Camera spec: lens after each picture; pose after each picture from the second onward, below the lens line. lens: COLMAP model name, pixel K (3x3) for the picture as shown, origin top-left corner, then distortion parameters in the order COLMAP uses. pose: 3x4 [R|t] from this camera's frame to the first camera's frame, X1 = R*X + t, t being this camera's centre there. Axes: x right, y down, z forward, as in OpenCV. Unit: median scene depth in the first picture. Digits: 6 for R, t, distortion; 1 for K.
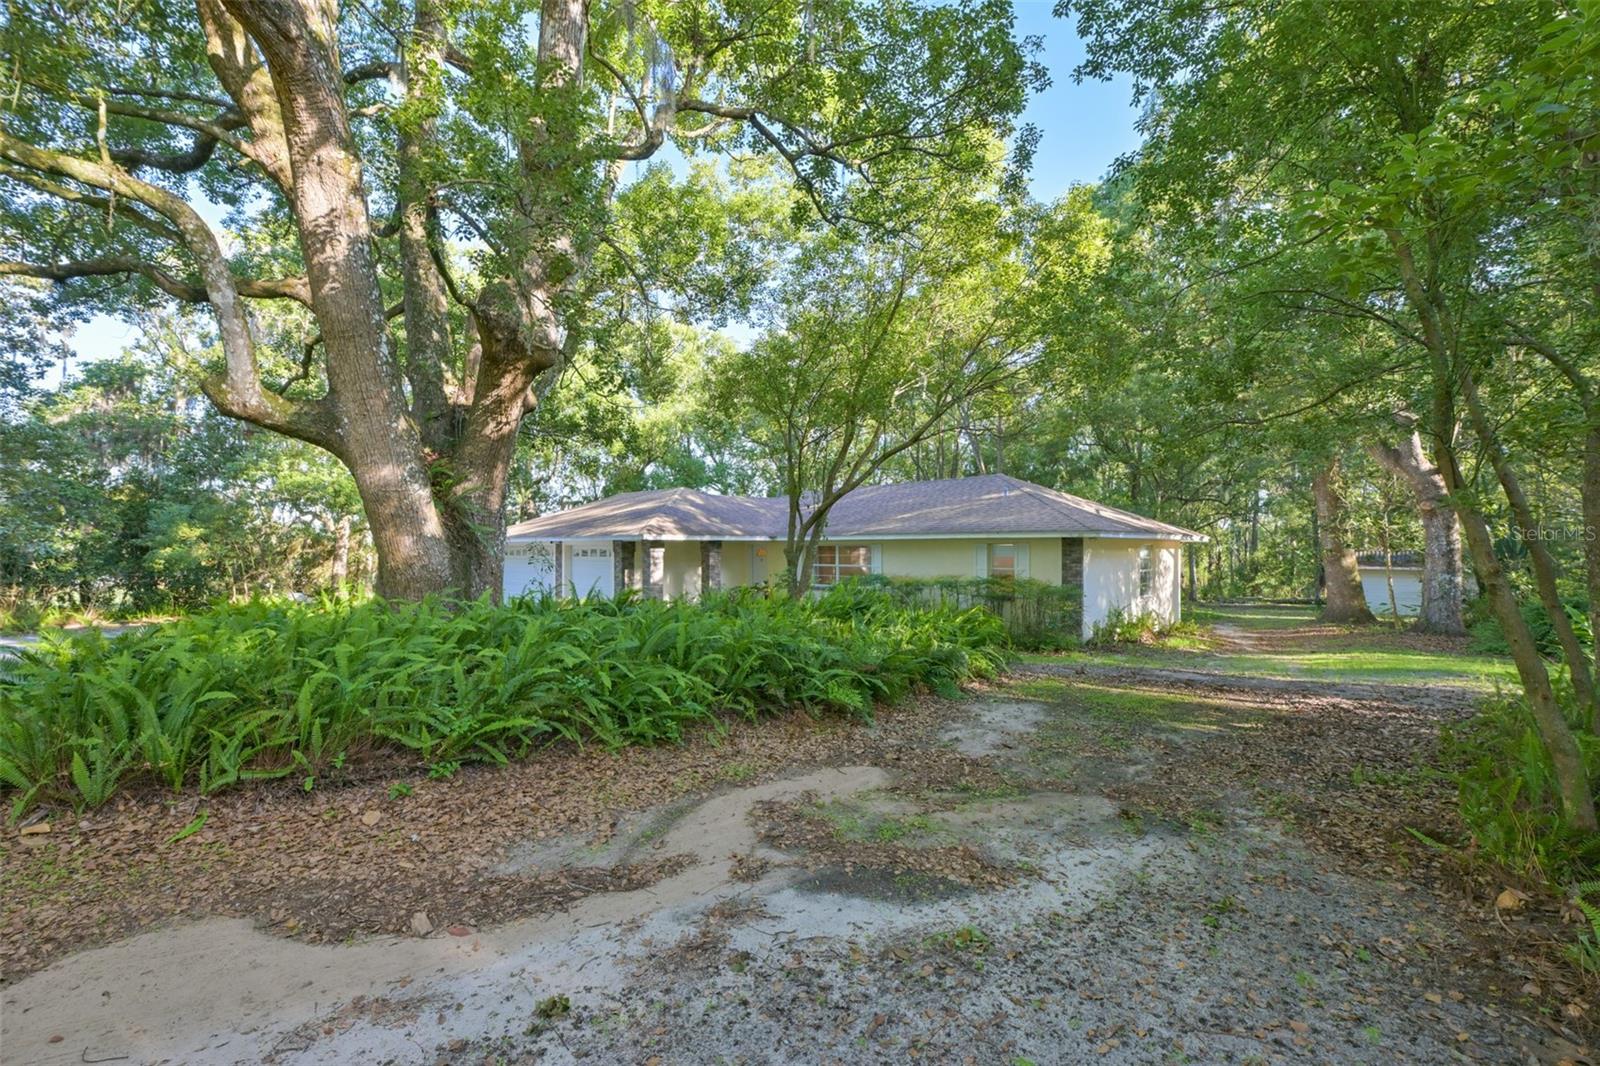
lens RADIAL K [[613.4, 0, 800.0], [0, 613.4, 533.0], [0, 0, 1]] dist [0.001478, 0.000056]
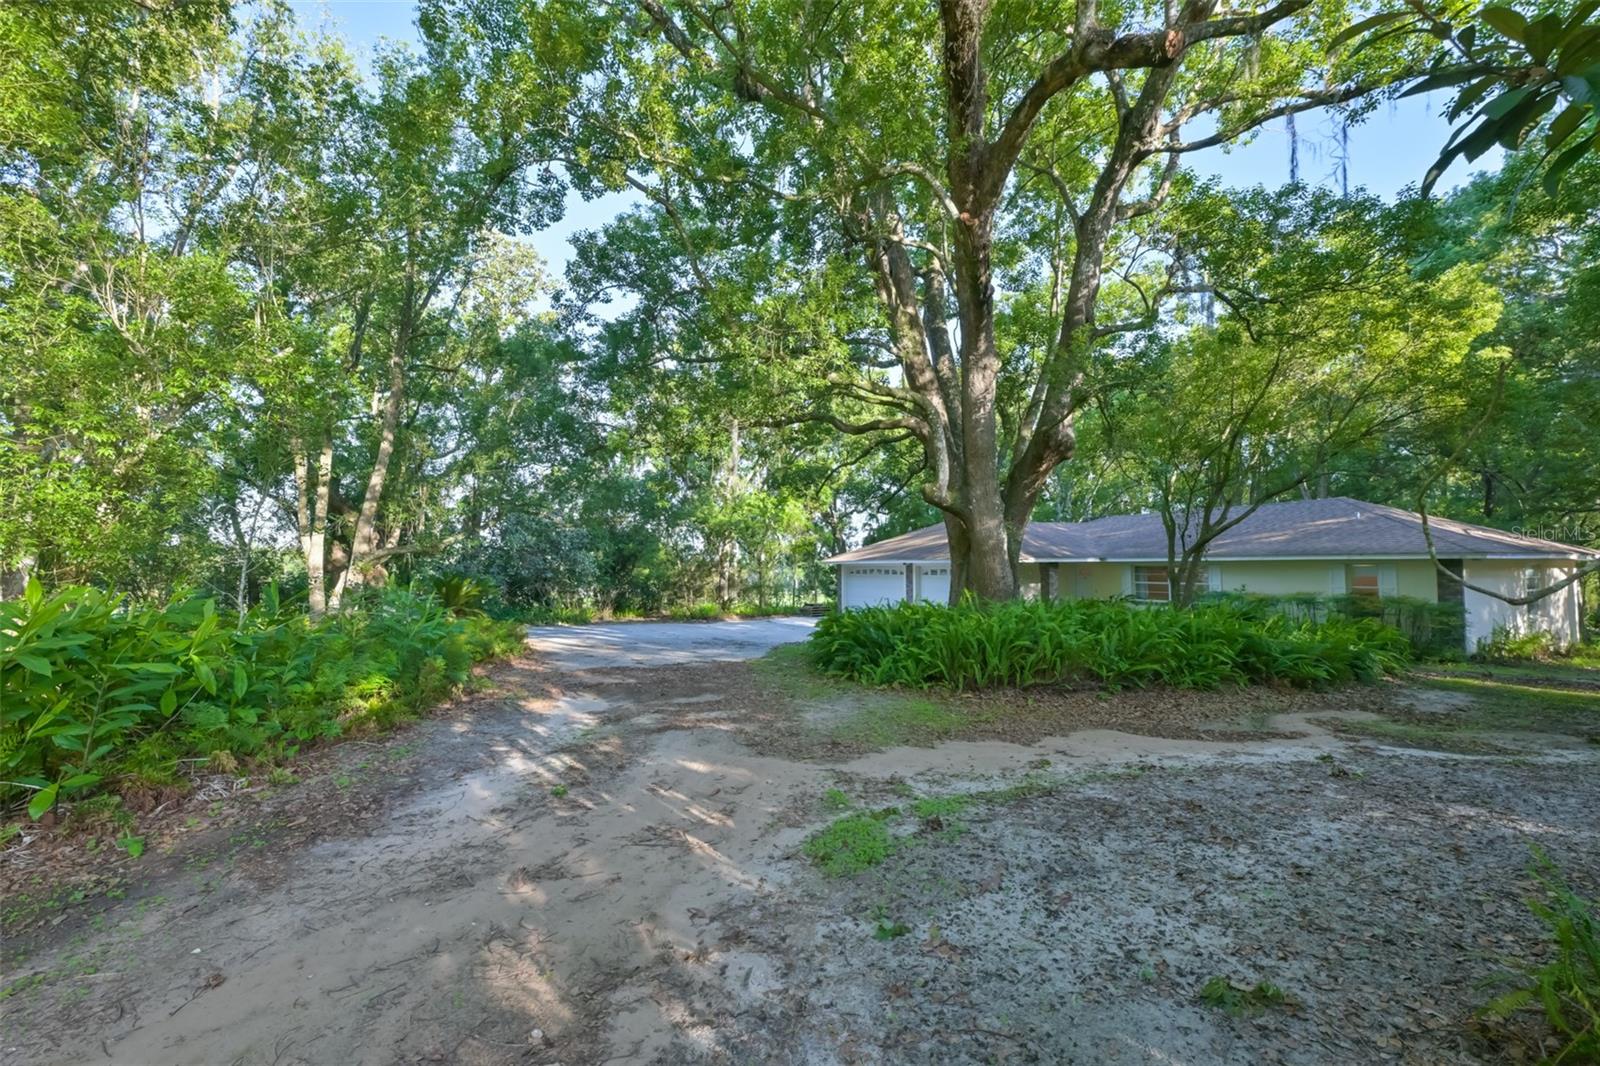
lens RADIAL K [[613.4, 0, 800.0], [0, 613.4, 533.0], [0, 0, 1]] dist [0.001478, 0.000056]
pose [[0.950874, -0.020565, -0.308895, -0.286846], [0.011891, 0.999481, -0.029936, -0.017658], [0.309350, 0.024793, 0.950625, -0.357035]]
